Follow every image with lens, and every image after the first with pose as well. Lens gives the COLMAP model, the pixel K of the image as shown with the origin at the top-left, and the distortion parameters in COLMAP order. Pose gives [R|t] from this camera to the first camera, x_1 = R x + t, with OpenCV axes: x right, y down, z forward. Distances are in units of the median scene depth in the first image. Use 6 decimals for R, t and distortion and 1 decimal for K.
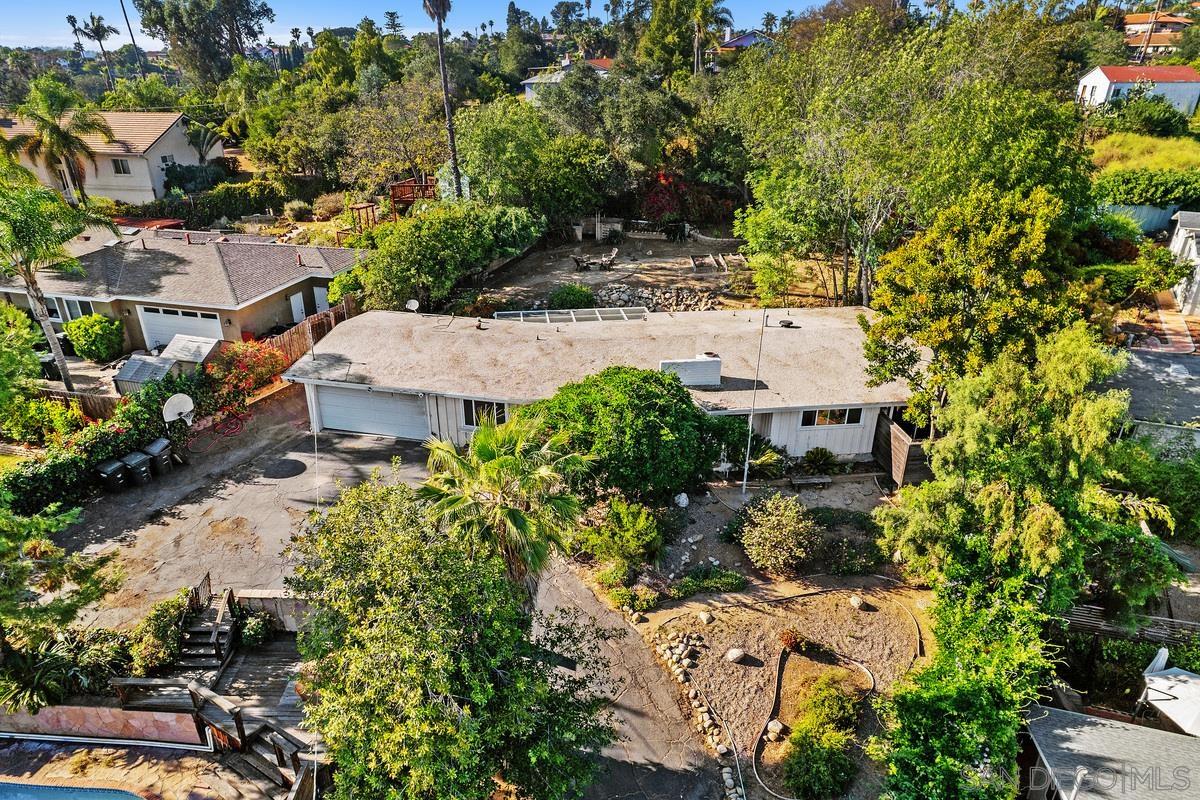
lens RADIAL K [[760.8, 0, 598.8], [0, 760.8, 412.5], [0, 0, 1]] dist [-0.088389, 0.073685]
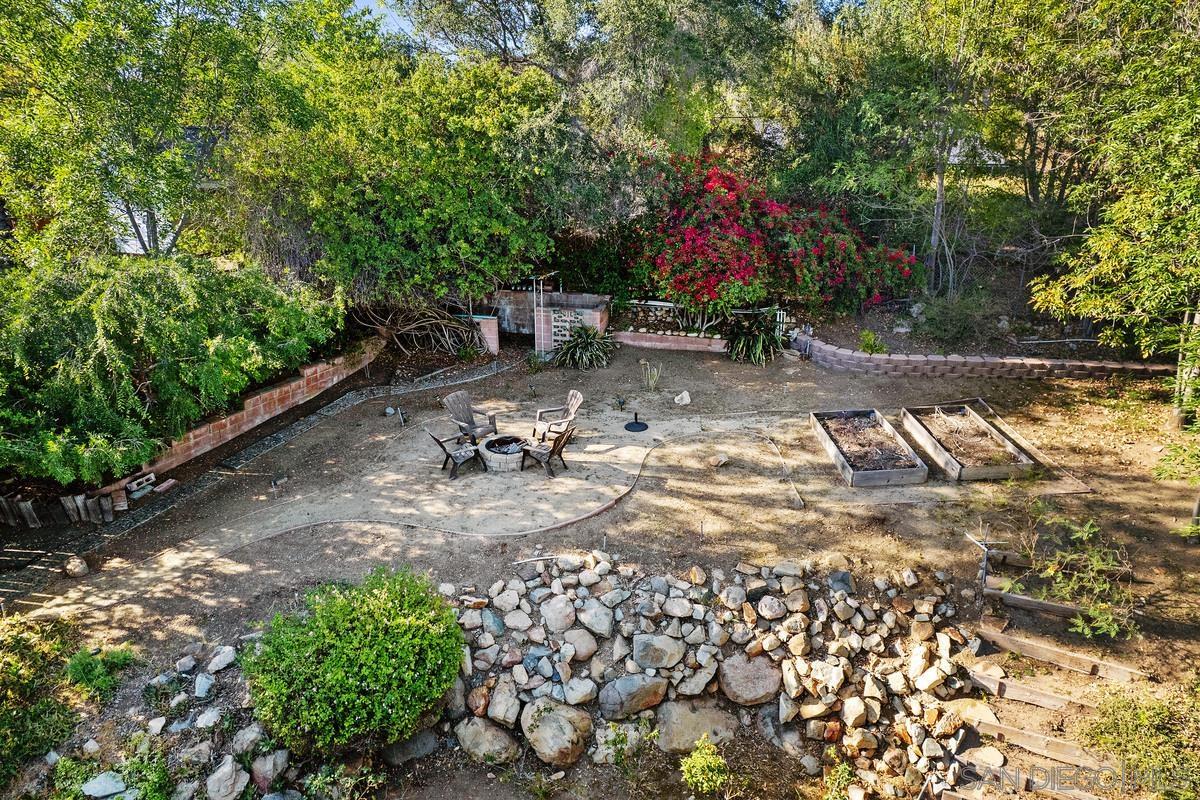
lens RADIAL K [[760.8, 0, 598.8], [0, 760.8, 412.5], [0, 0, 1]] dist [-0.088389, 0.073685]
pose [[0.999954, 0.003273, -0.008989, 0.037784], [-0.004059, 0.996038, -0.088840, -0.201274], [0.008663, 0.088873, 0.996005, 0.766865]]
